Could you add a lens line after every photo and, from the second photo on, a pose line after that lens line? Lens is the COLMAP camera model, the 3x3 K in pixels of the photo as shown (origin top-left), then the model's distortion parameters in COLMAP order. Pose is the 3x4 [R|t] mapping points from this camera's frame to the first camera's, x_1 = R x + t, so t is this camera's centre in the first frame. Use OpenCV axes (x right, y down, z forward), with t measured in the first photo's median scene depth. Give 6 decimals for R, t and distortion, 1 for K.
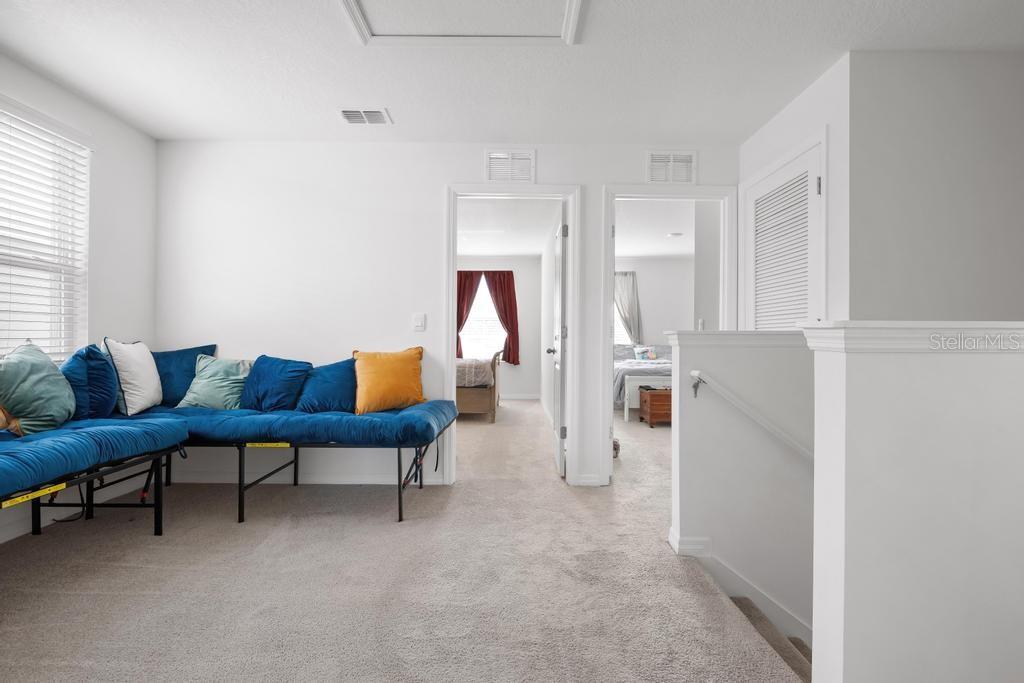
lens RADIAL K [[501.0, 0, 505.7], [0, 501.0, 340.3], [0, 0, 1]] dist [0.004228, 0.000930]
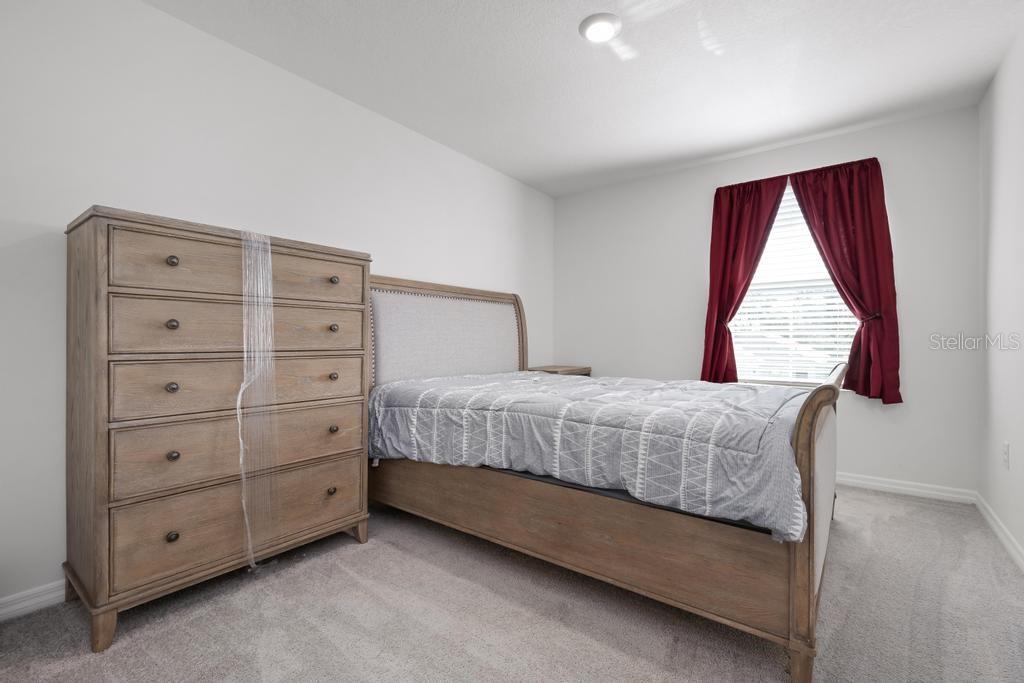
lens RADIAL K [[447.9, 0, 519.1], [0, 447.9, 345.2], [0, 0, 1]] dist [-0.001987, -0.000070]
pose [[0.804867, -0.008369, -0.593397, -0.005332], [0.007526, 0.999964, -0.003896, 0.004052], [0.593408, -0.001330, 0.804901, 0.565217]]
